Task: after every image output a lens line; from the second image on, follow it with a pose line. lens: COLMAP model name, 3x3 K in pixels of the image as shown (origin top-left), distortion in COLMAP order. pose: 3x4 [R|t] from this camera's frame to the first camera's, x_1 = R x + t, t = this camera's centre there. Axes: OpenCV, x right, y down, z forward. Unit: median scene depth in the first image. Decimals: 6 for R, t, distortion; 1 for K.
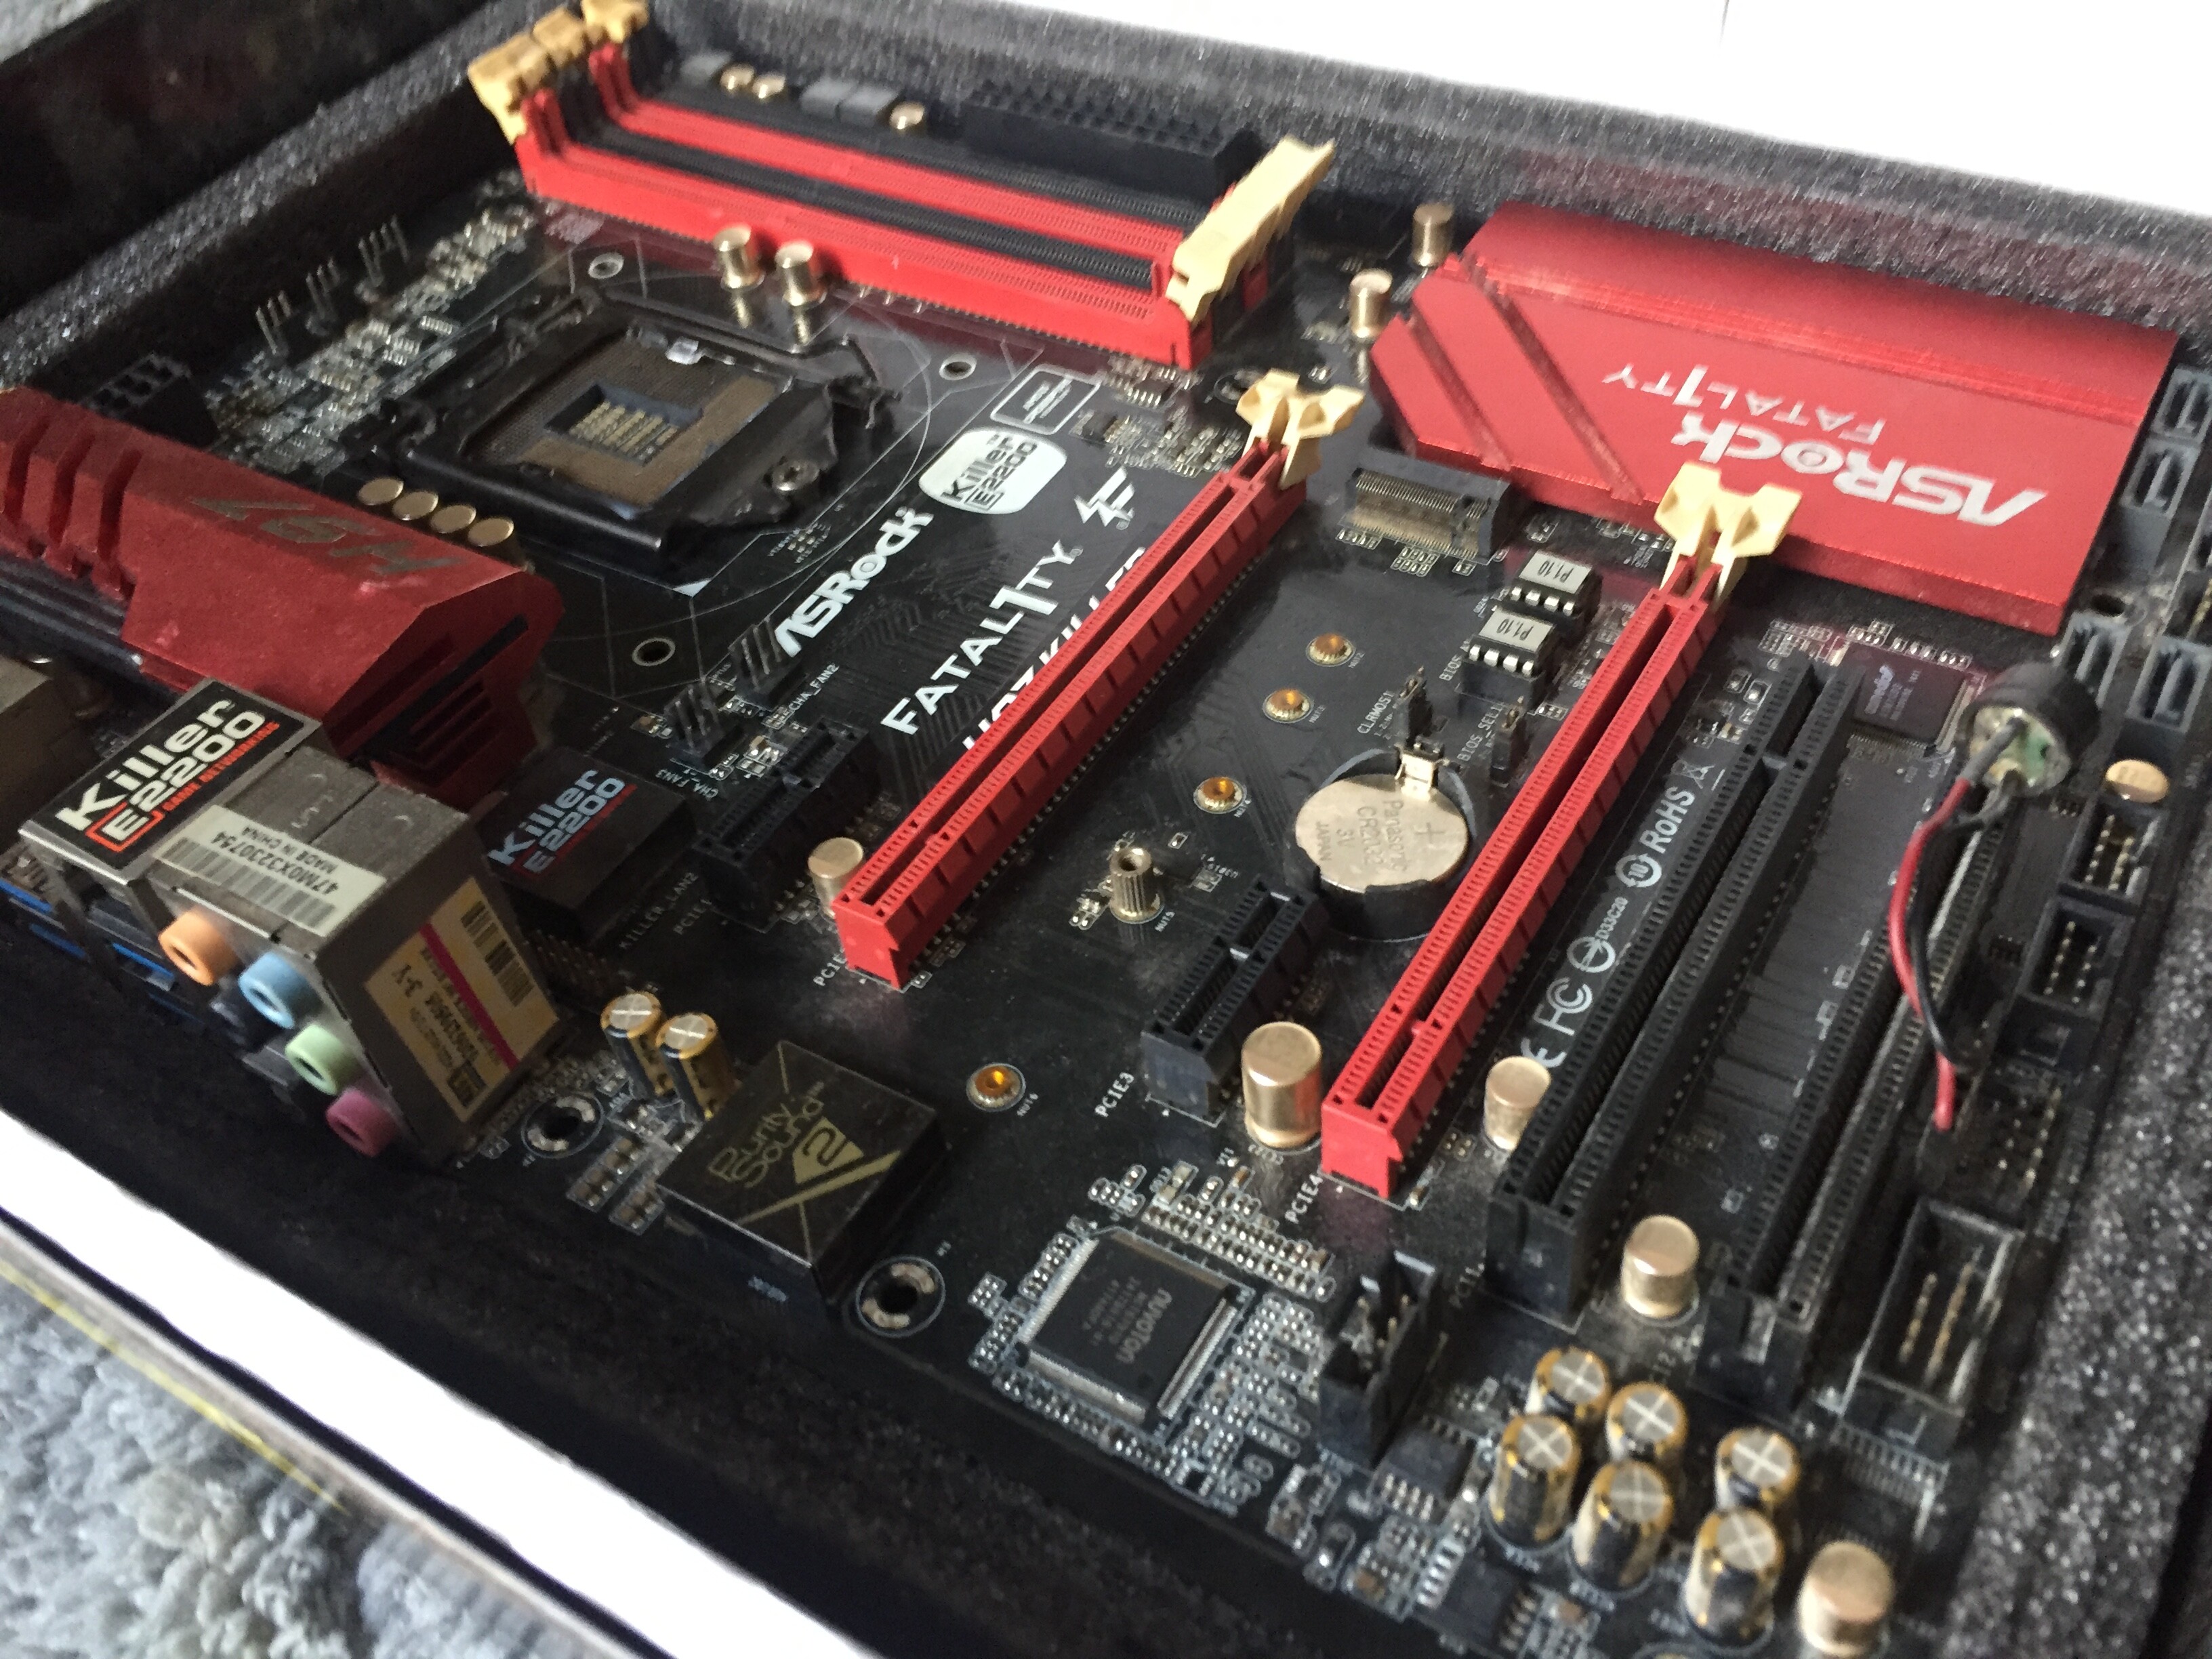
lens RADIAL K [[1892.5, 0, 1089.0], [0, 1892.5, 838.6], [0, 0, 1]] dist [0.067178, -0.023821]
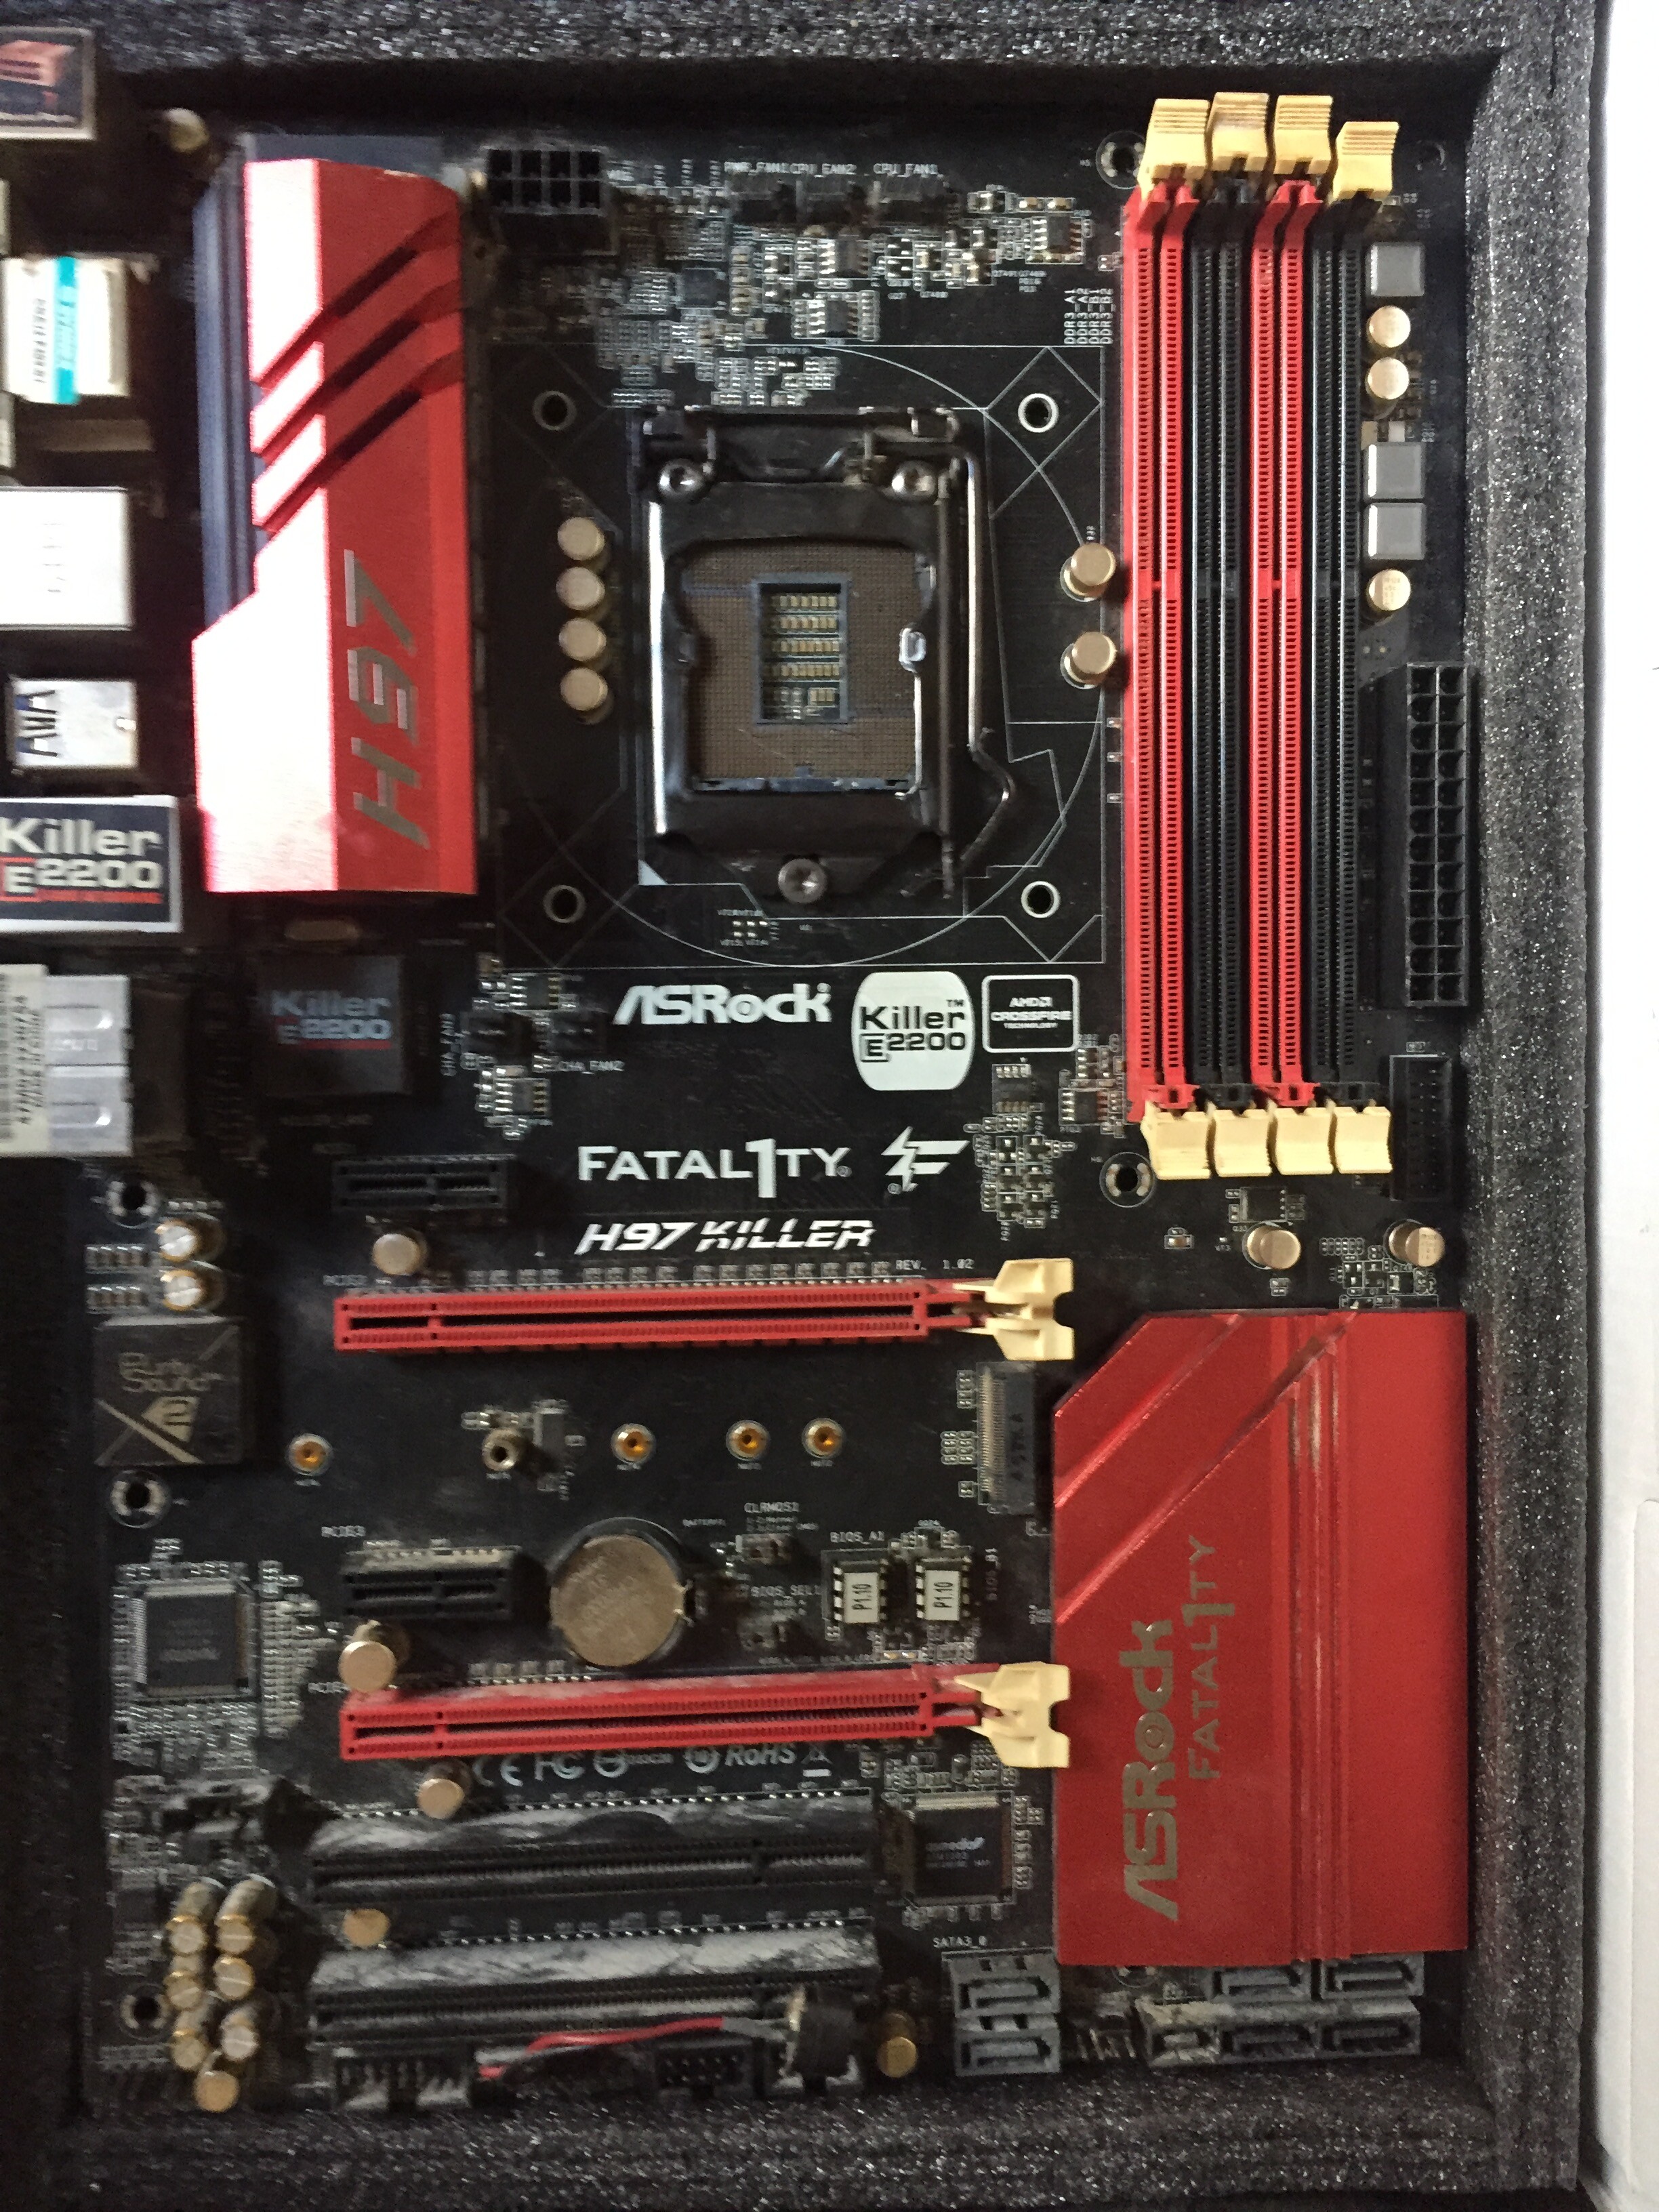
lens RADIAL K [[1892.5, 0, 812.7], [0, 1892.5, 1117.8], [0, 0, 1]] dist [0.067178, -0.023821]
pose [[0.533474, 0.835953, 0.128791, -0.193604], [-0.676284, 0.330123, 0.658528, -0.918590], [0.507982, -0.438407, 0.741454, 0.186844]]
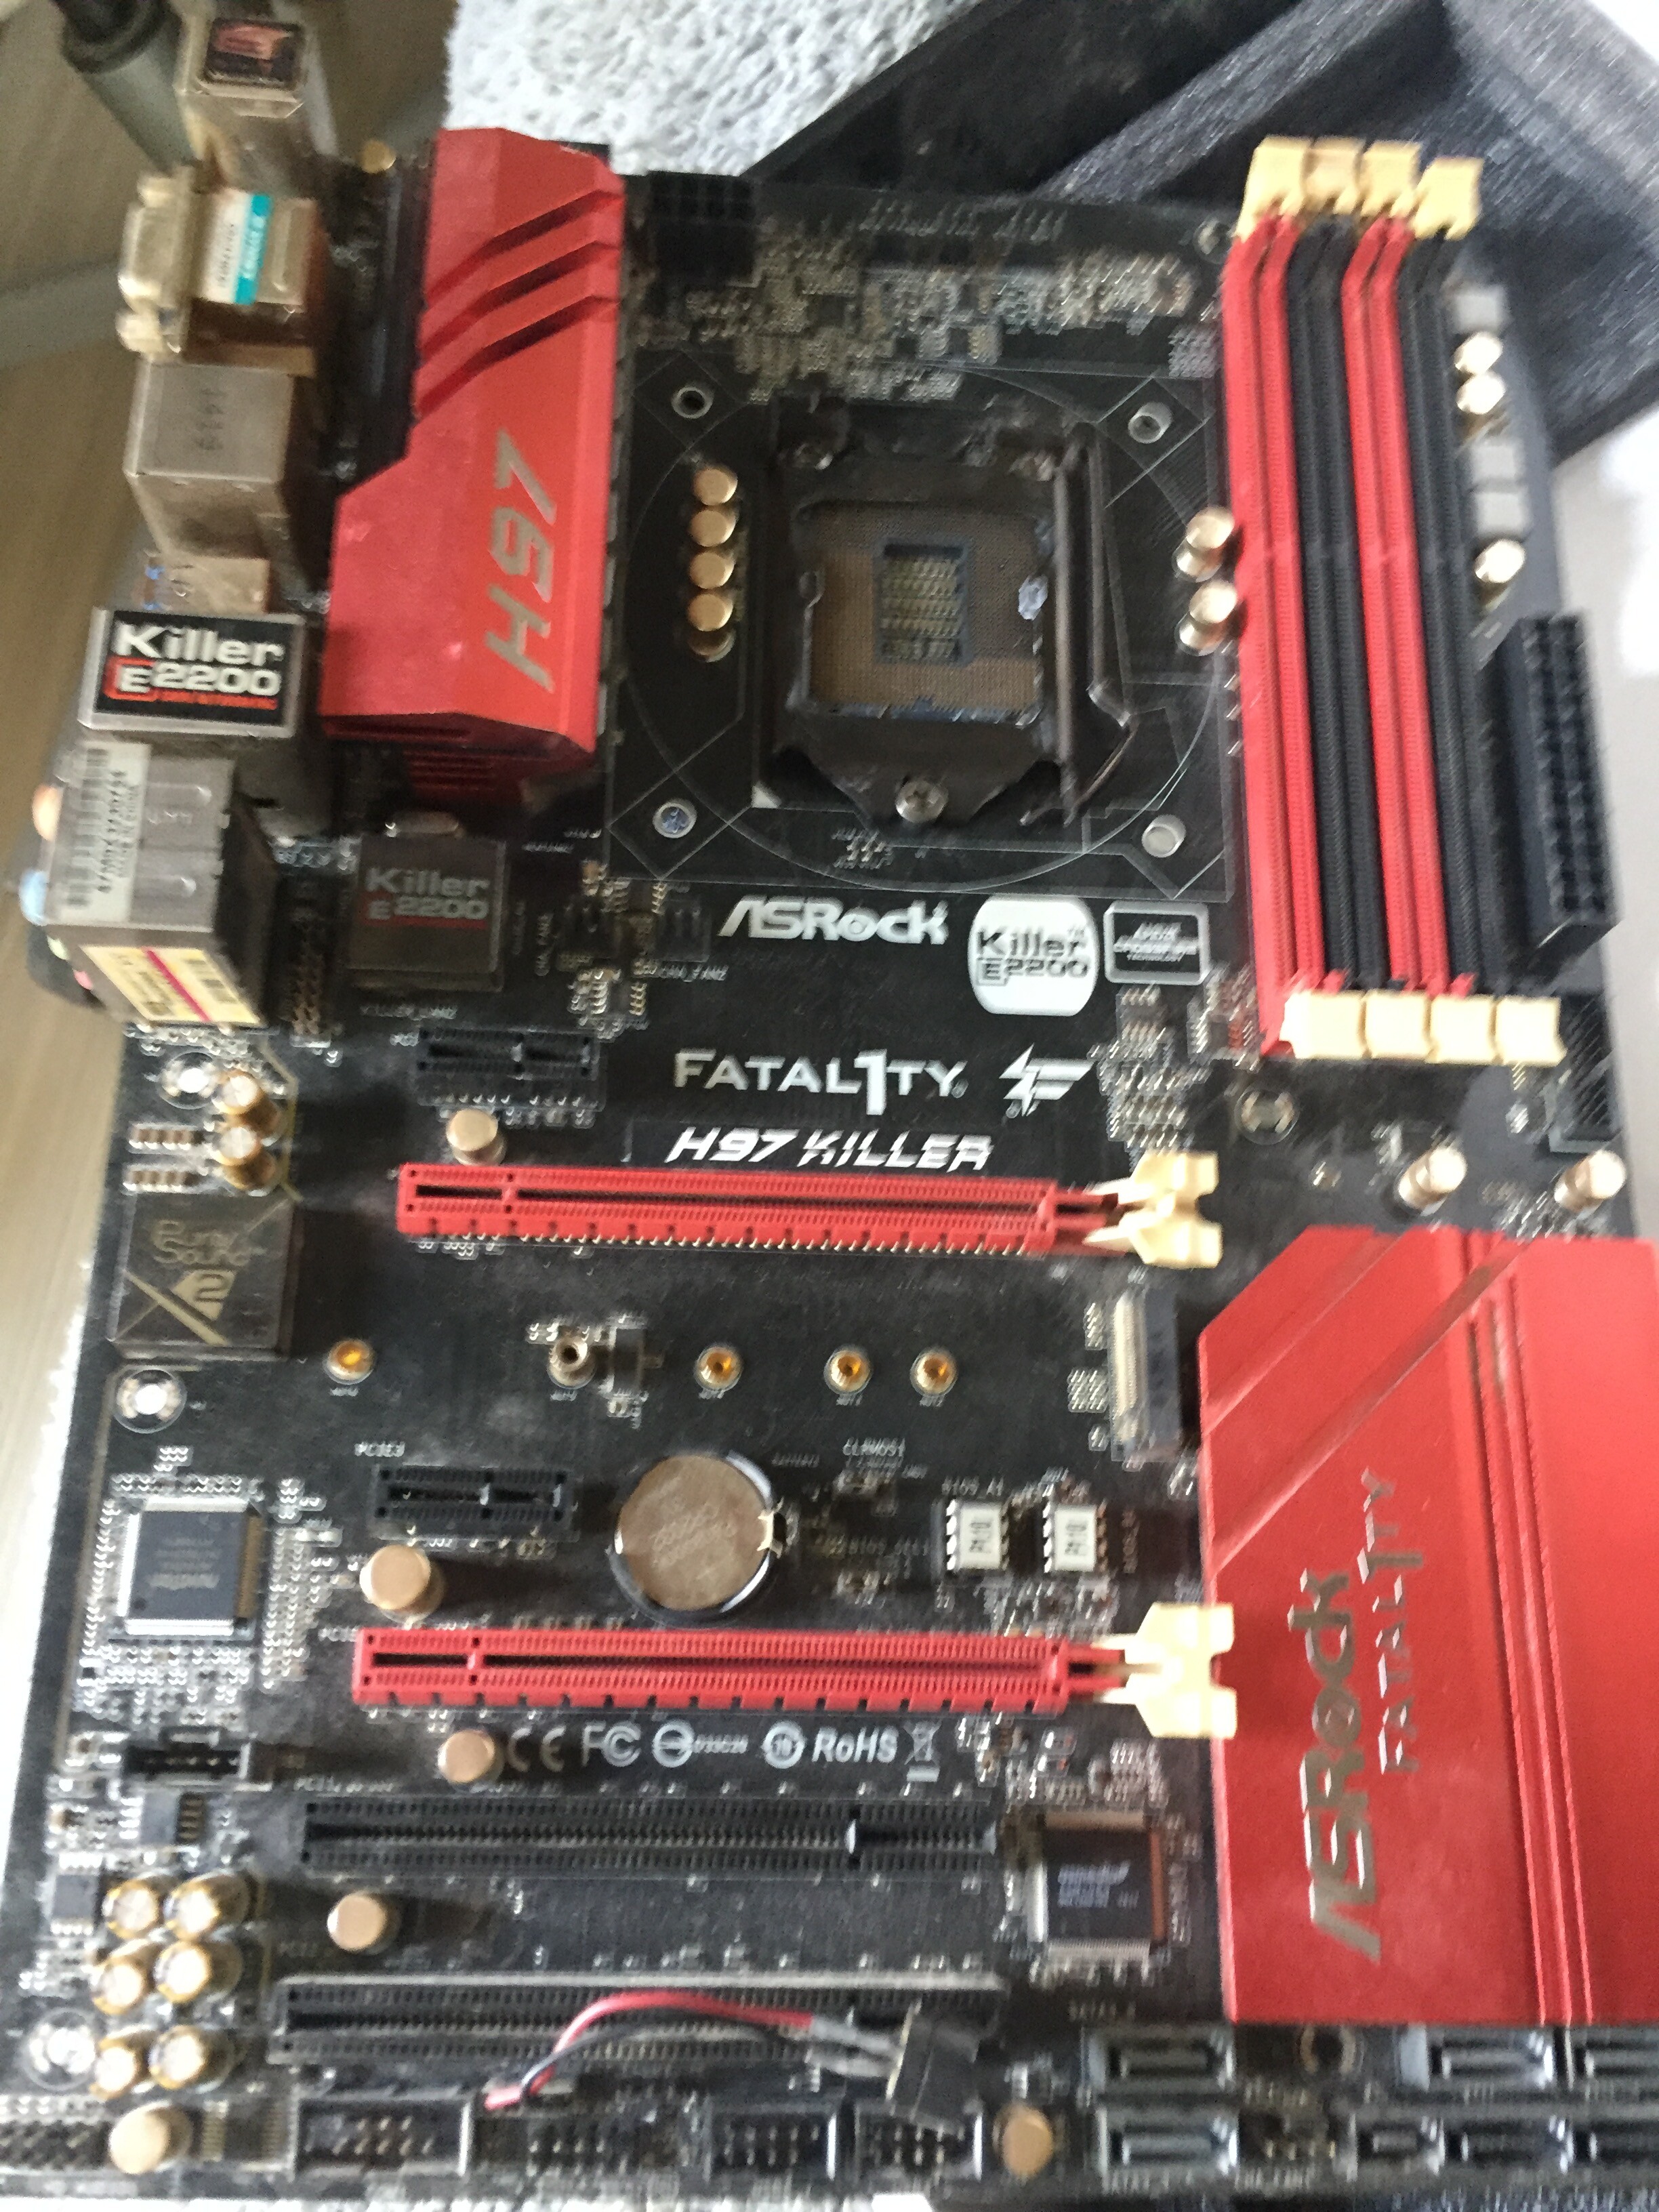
lens RADIAL K [[1892.5, 0, 830.1], [0, 1892.5, 1120.7], [0, 0, 1]] dist [0.067178, -0.023821]
pose [[0.507211, 0.847362, -0.157211, 0.139336], [-0.693290, 0.509538, 0.509627, -0.644829], [0.511943, -0.149495, 0.845911, 0.093598]]
